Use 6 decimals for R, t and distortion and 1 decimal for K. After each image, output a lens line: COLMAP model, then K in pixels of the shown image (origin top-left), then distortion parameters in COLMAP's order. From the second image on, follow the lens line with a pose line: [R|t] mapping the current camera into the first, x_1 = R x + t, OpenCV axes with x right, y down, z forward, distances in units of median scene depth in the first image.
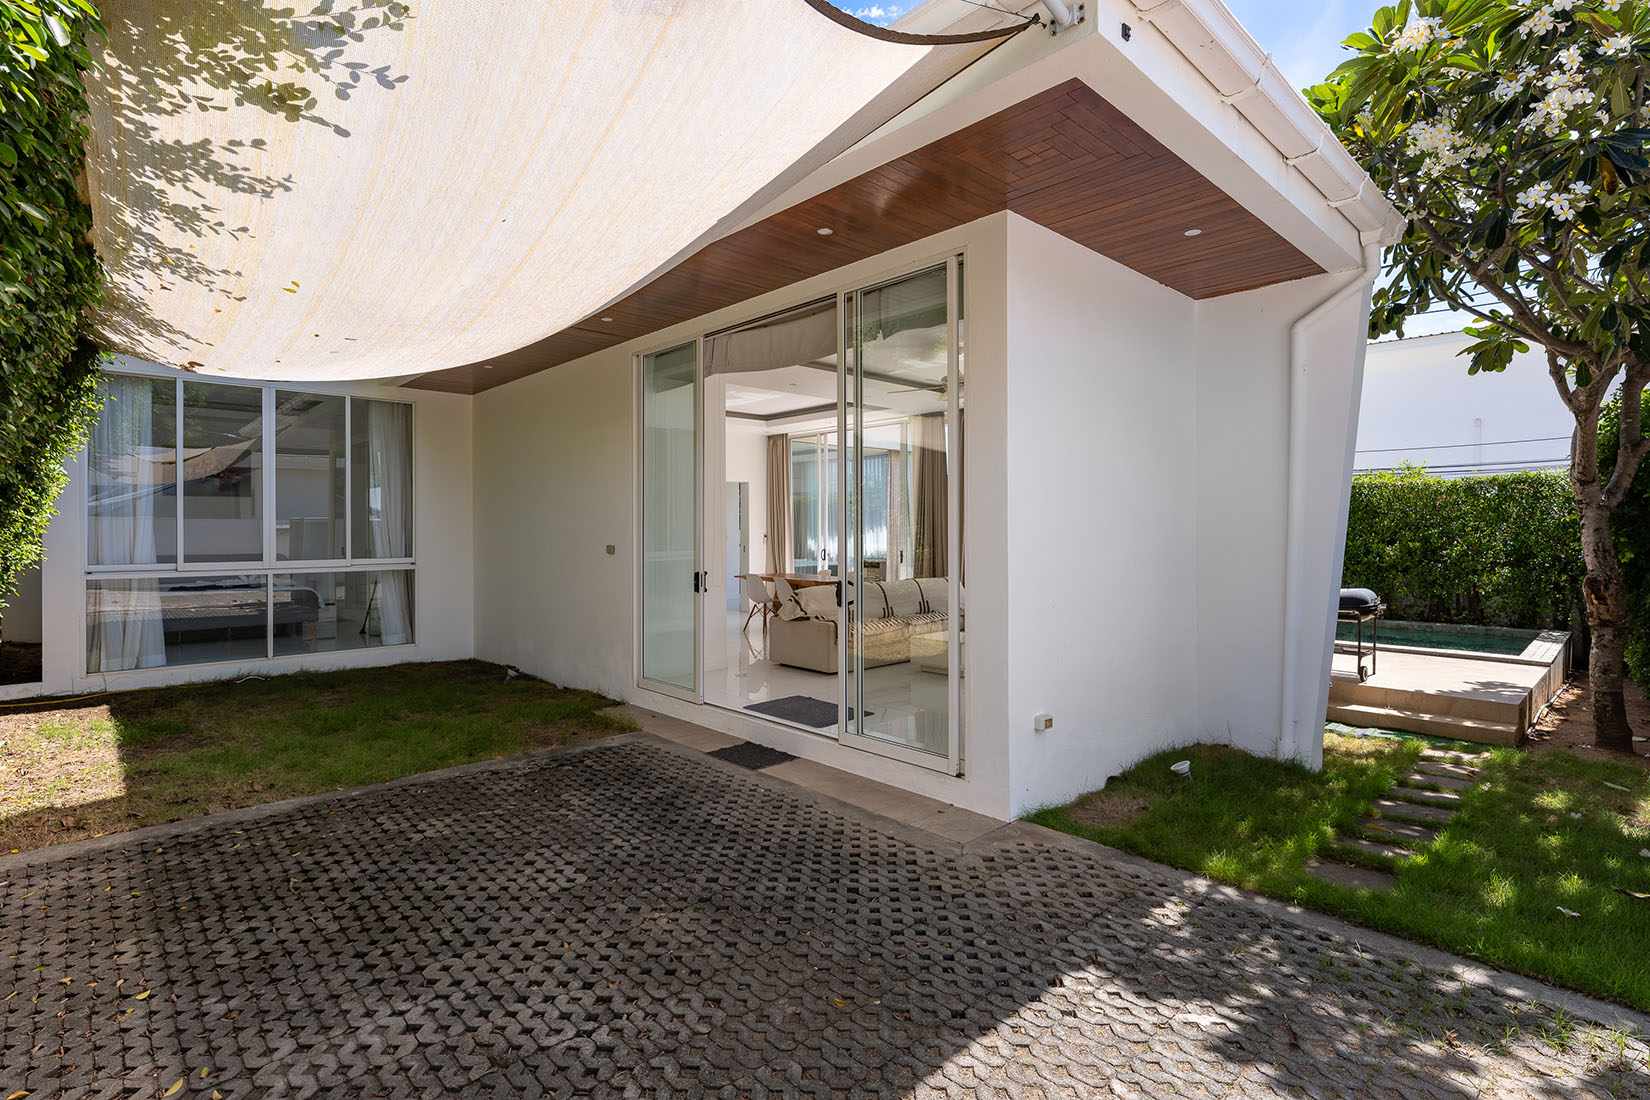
lens RADIAL K [[793.5, 0, 811.1], [0, 793.5, 537.8], [0, 0, 1]] dist [-0.000804, -0.000220]
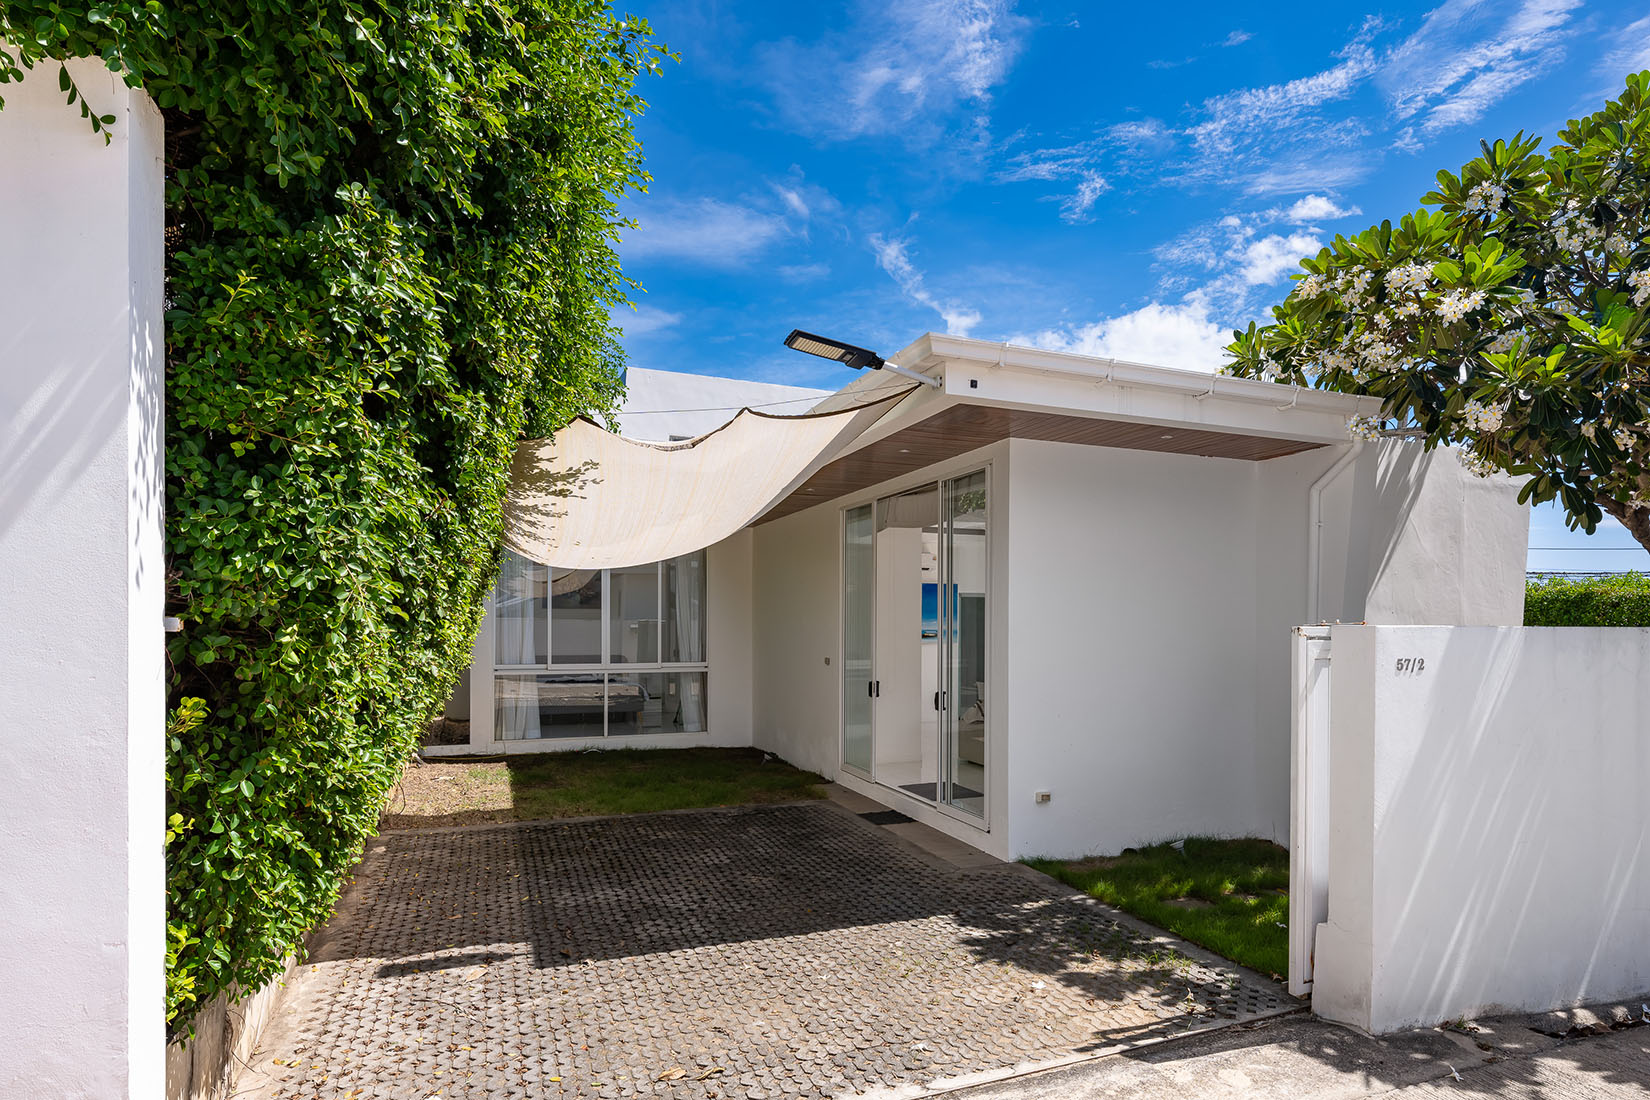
lens RADIAL K [[862.5, 0, 854.8], [0, 862.5, 646.7], [0, 0, 1]] dist [-0.000099, -0.000190]
pose [[0.941464, 0.011448, -0.336919, 0.394316], [-0.008000, 0.999900, 0.011618, -0.038091], [0.337019, -0.008243, 0.941462, -0.436711]]
